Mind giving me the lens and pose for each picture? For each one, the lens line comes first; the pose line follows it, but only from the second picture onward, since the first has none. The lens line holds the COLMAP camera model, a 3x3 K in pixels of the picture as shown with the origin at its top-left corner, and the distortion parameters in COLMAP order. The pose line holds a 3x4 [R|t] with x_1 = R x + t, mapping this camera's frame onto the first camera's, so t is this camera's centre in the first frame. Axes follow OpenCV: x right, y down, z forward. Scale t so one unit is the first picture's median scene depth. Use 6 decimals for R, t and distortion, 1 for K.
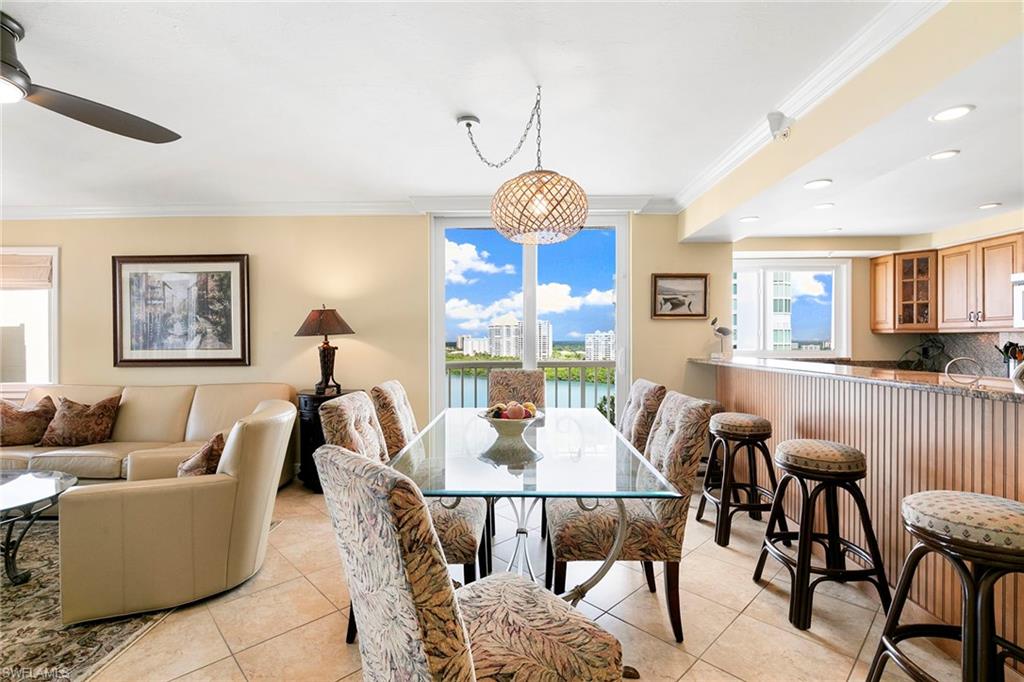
lens RADIAL K [[471.5, 0, 512.0], [0, 471.5, 341.0], [0, 0, 1]] dist [-0.003269, 0.000319]
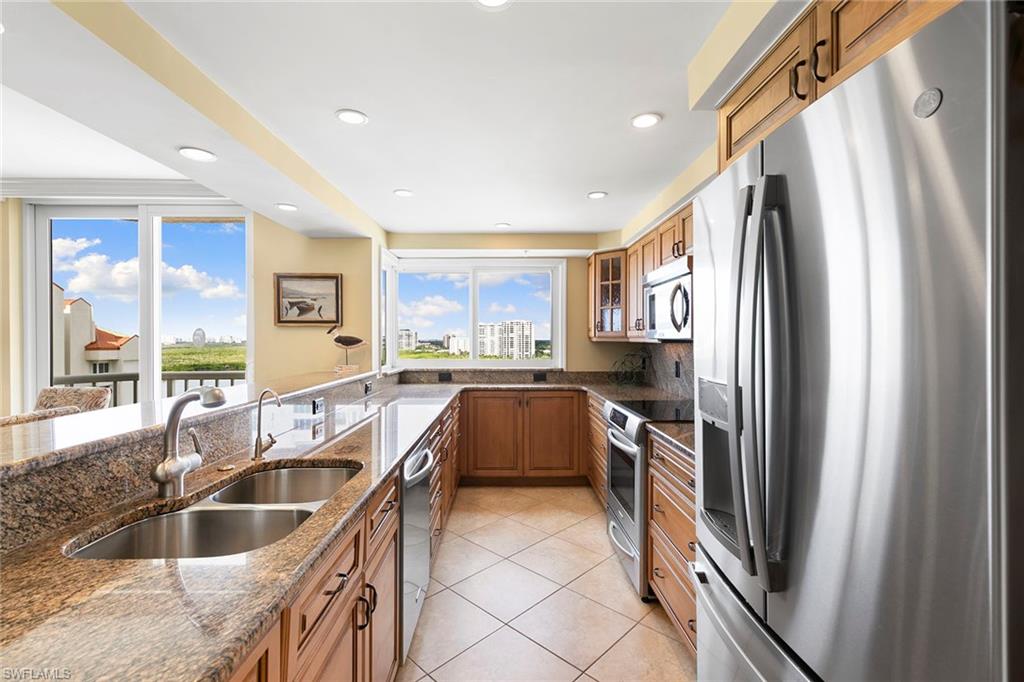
lens RADIAL K [[458.9, 0, 510.0], [0, 458.9, 339.0], [0, 0, 1]] dist [0.008173, -0.000456]
pose [[0.999533, 0.001971, 0.030502, 0.698866], [-0.001906, 0.999996, -0.002139, -0.022078], [-0.030506, 0.002080, 0.999532, 0.149042]]
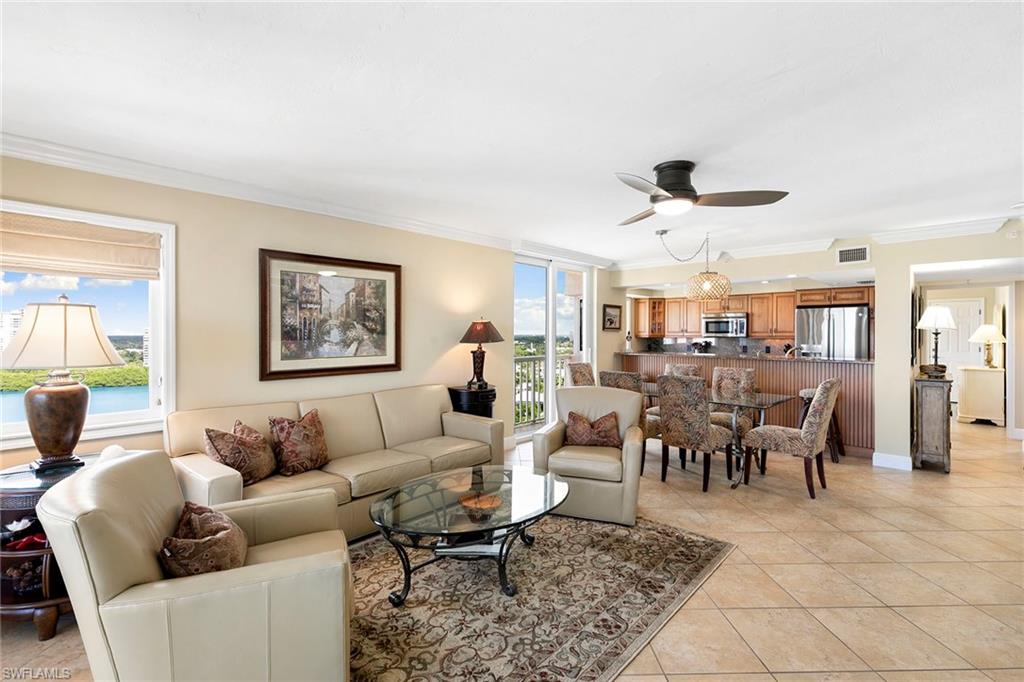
lens RADIAL K [[468.4, 0, 506.9], [0, 468.4, 332.0], [0, 0, 1]] dist [0.008662, -0.000269]
pose [[0.672019, 0.006727, 0.740504, -1.203110], [-0.001004, 0.999966, -0.008172, -0.026405], [-0.740533, 0.004749, 0.672003, 0.116287]]
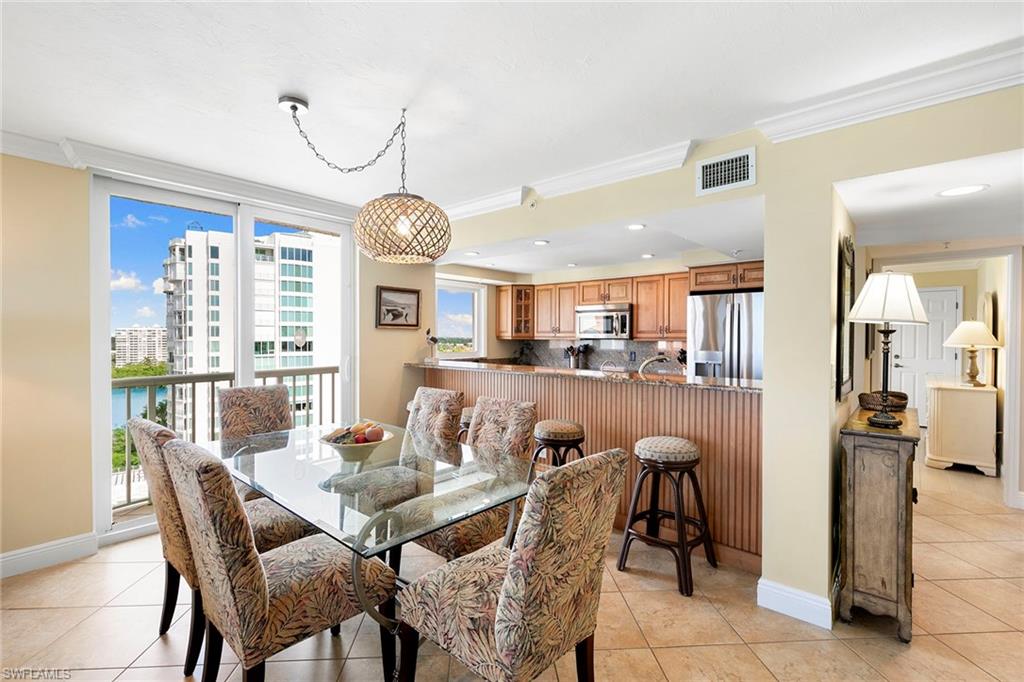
lens RADIAL K [[458.9, 0, 510.0], [0, 458.9, 339.0], [0, 0, 1]] dist [0.008173, -0.000456]
pose [[0.649238, -0.001563, 0.760584, -0.297582], [-0.001821, 0.999992, 0.003609, -0.026343], [-0.760583, -0.003729, 0.649230, 0.097774]]
